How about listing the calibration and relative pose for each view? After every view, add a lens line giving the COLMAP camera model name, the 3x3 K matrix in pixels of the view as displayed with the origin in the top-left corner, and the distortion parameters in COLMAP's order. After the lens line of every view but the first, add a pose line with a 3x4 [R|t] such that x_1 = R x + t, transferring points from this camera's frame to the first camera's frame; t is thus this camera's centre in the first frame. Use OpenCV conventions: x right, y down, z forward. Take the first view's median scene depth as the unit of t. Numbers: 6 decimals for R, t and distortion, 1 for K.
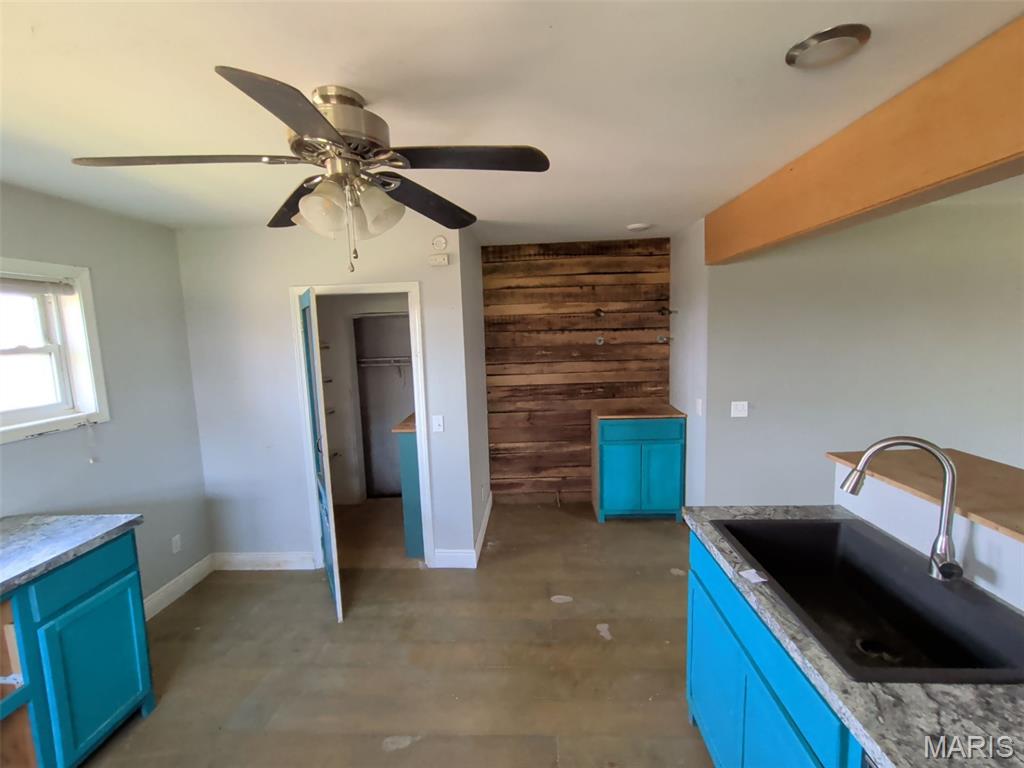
lens RADIAL K [[473.5, 0, 509.0], [0, 473.5, 390.4], [0, 0, 1]] dist [0.002274, 0.001777]
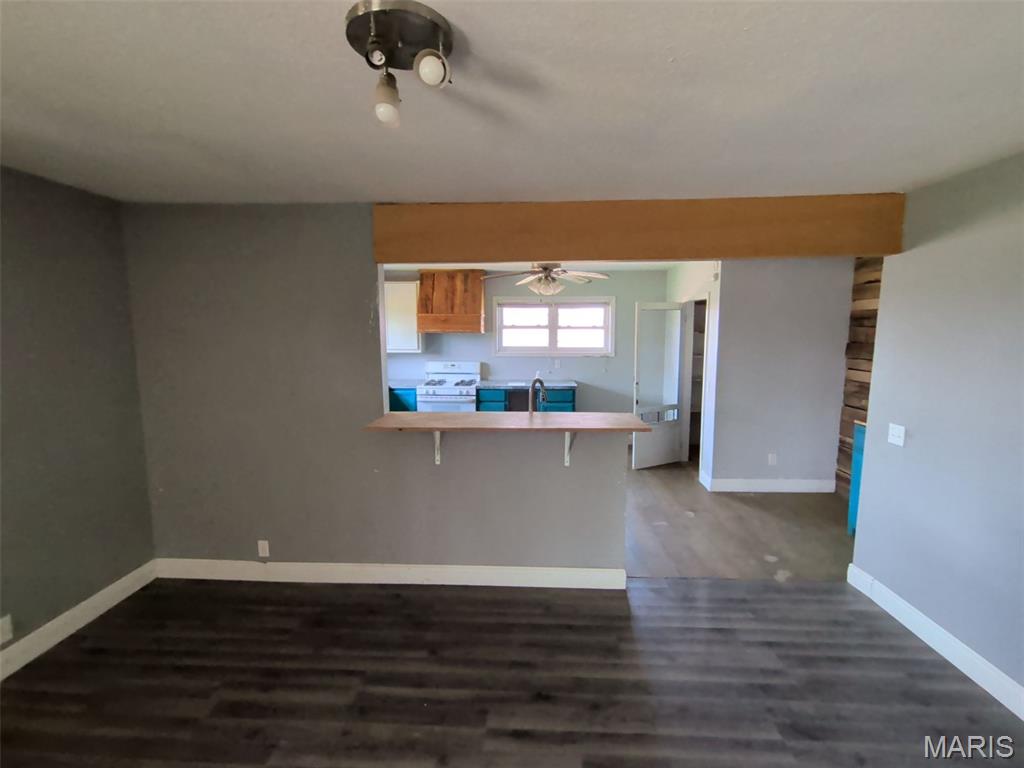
lens RADIAL K [[473.5, 0, 511.5], [0, 473.5, 389.8], [0, 0, 1]] dist [0.002274, 0.001777]
pose [[-0.001624, 0.166721, -0.986003, 1.254541], [-0.123368, 0.978439, 0.165646, -0.085804], [0.992360, 0.121910, 0.018979, 0.335577]]
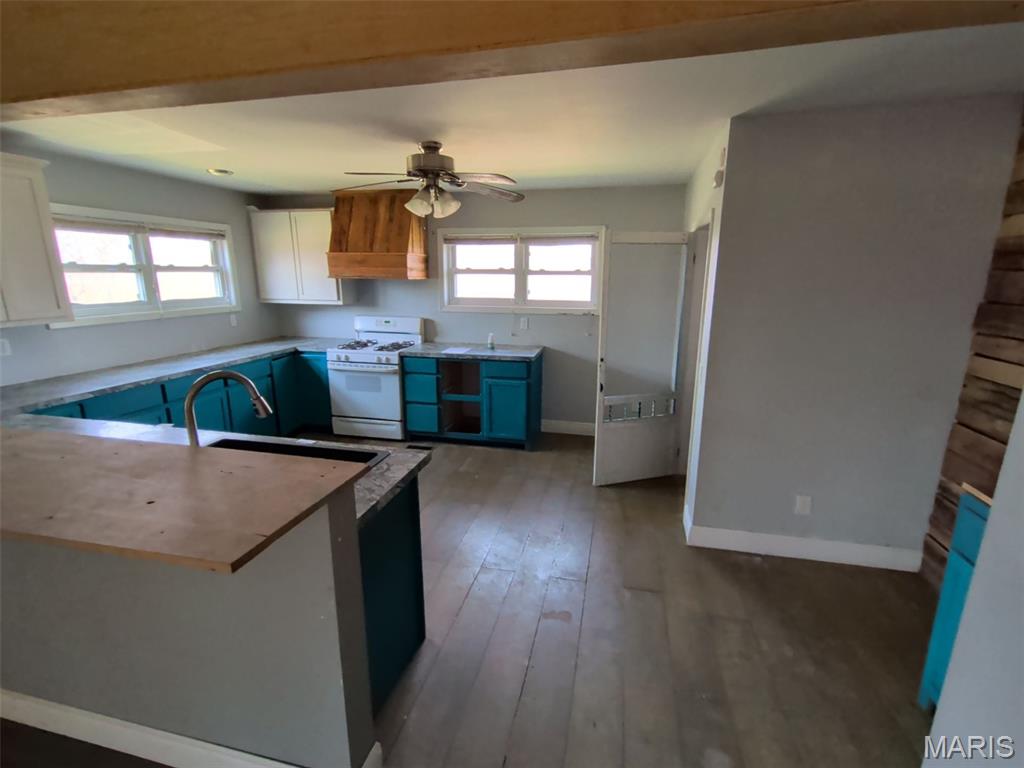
lens RADIAL K [[473.5, 0, 506.7], [0, 473.5, 388.8], [0, 0, 1]] dist [0.002274, 0.001777]
pose [[-0.185830, 0.267342, -0.945513, 0.726250], [-0.119086, 0.949053, 0.291748, -0.112230], [0.975339, 0.166813, -0.144526, 0.733448]]
